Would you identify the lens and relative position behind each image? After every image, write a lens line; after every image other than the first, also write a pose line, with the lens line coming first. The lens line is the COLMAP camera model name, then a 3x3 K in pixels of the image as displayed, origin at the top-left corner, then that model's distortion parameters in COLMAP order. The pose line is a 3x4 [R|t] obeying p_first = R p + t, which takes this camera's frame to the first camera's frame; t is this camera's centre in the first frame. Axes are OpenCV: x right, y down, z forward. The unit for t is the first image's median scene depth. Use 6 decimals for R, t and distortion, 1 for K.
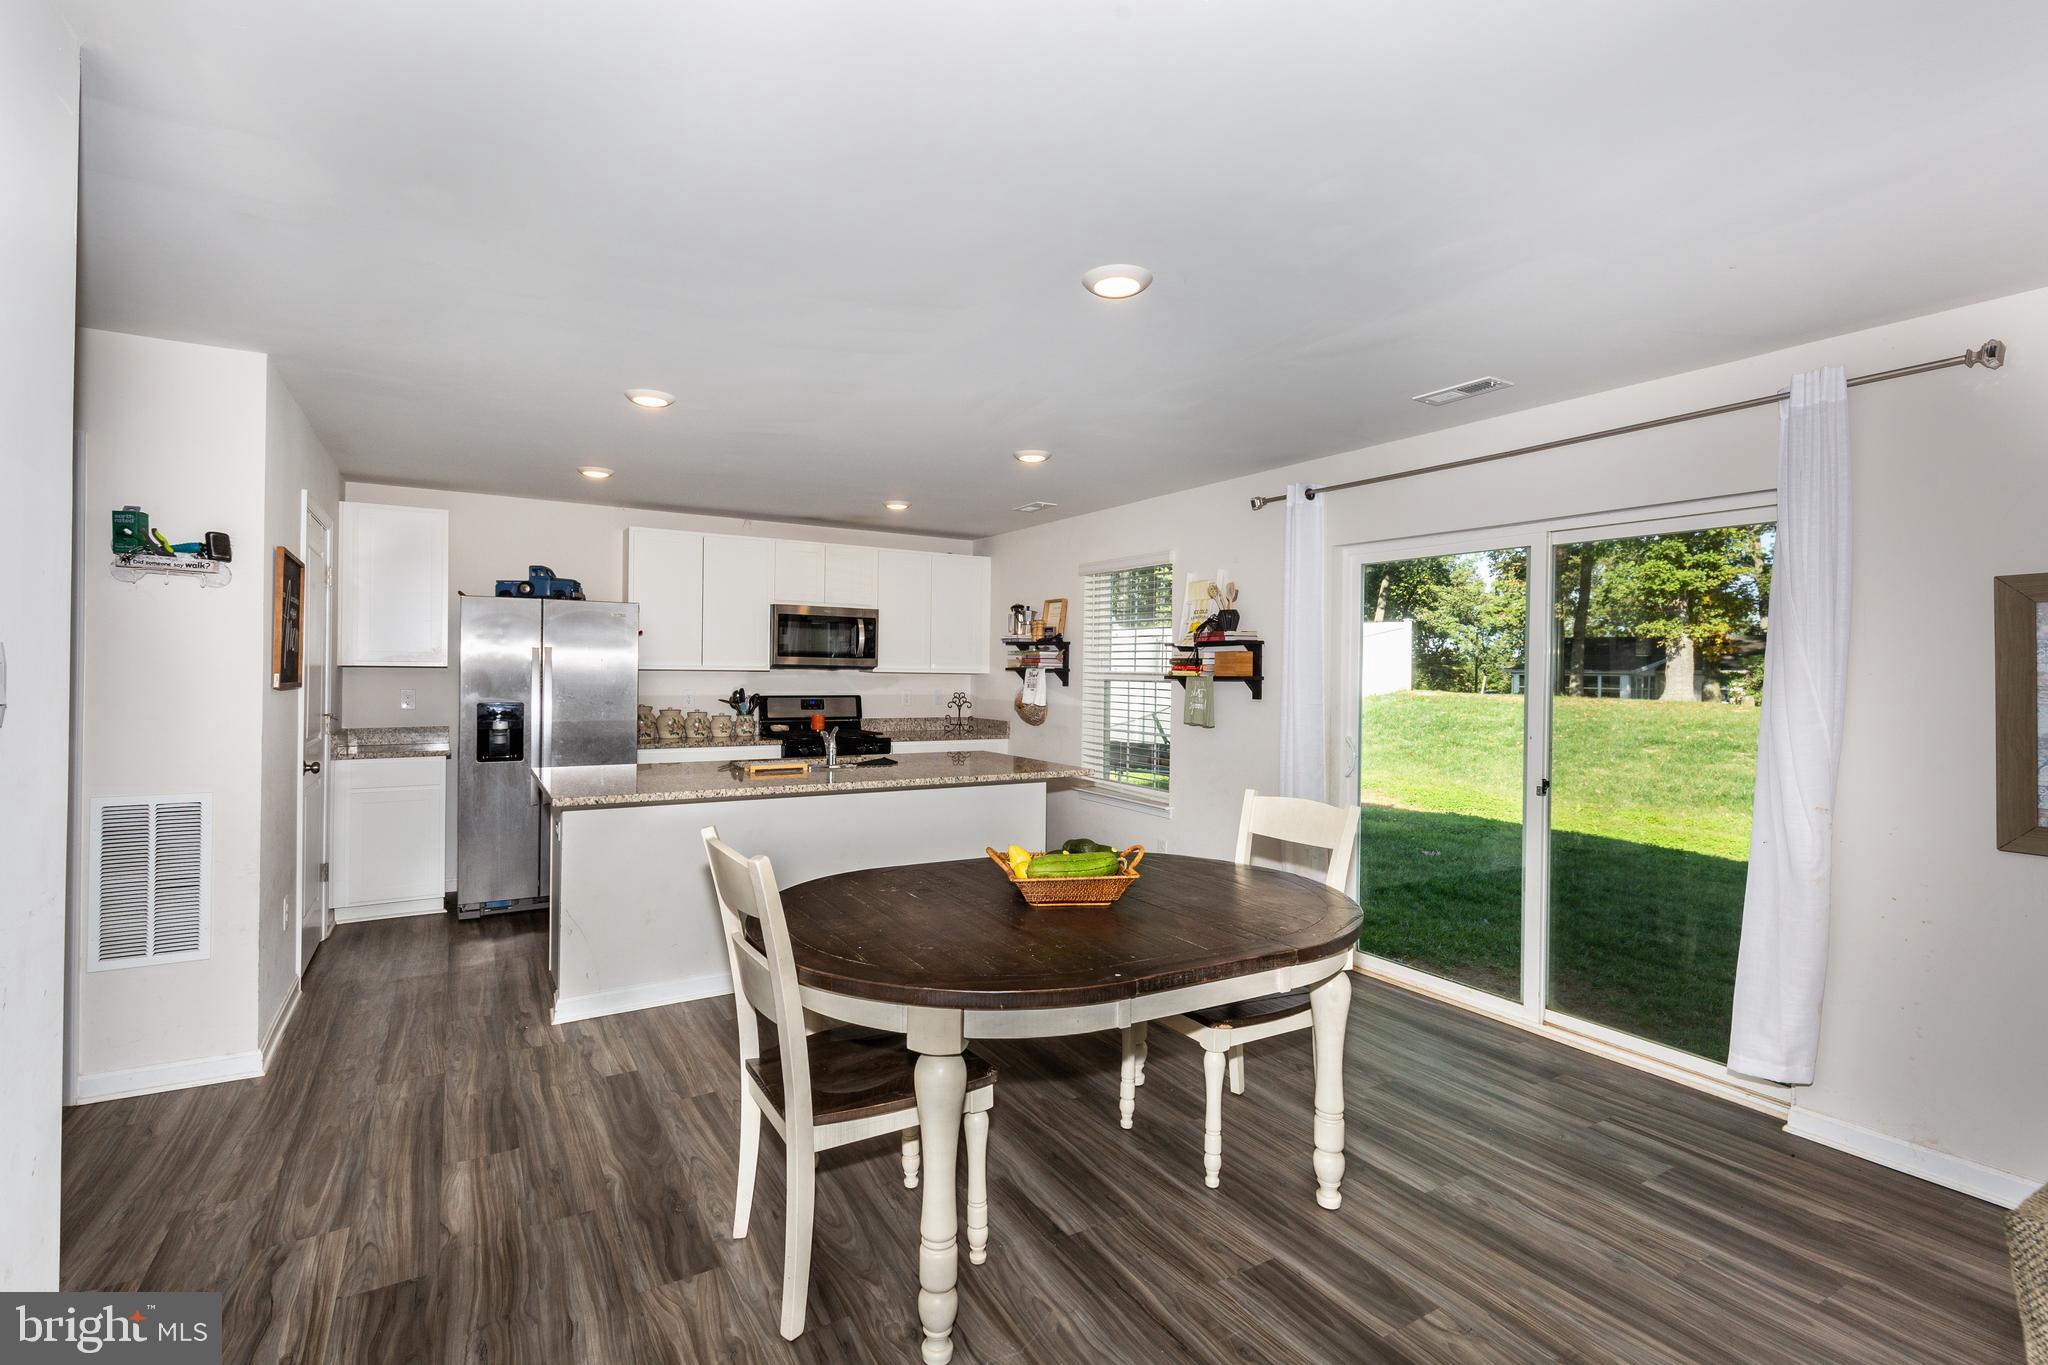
lens RADIAL K [[925.2, 0, 1009.6], [0, 925.2, 674.9], [0, 0, 1]] dist [-0.000168, 0.000060]
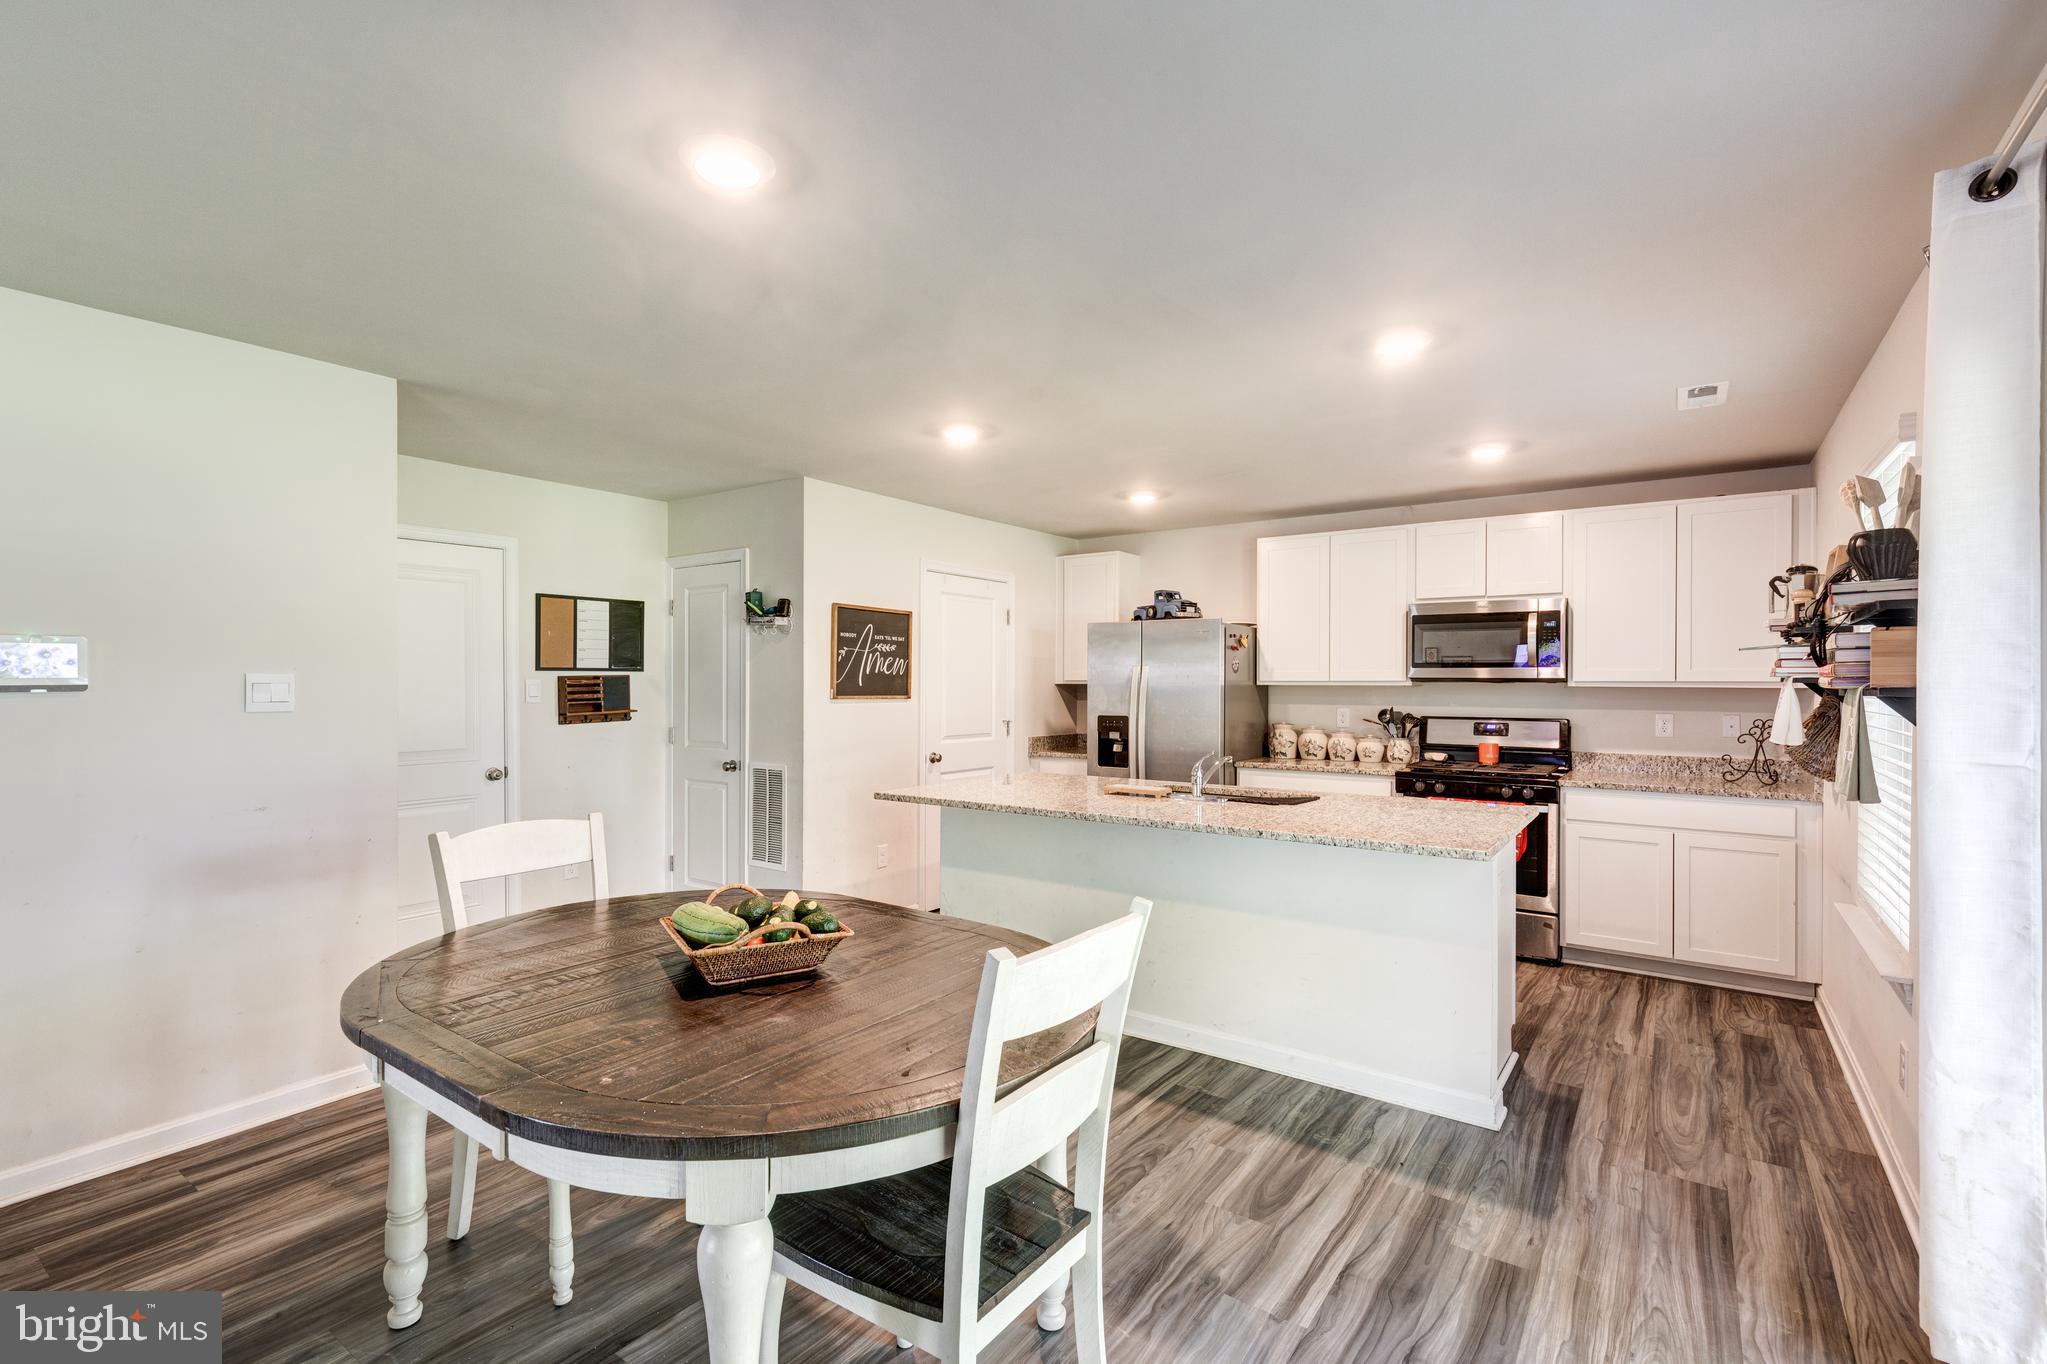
lens RADIAL K [[925.3, 0, 1033.5], [0, 925.3, 683.2], [0, 0, 1]] dist [0.000698, 0.000155]
pose [[0.420304, -0.011439, -0.907311, 0.353043], [-0.001568, 0.999910, -0.013333, 0.004768], [0.907382, 0.007027, 0.420248, 0.353442]]
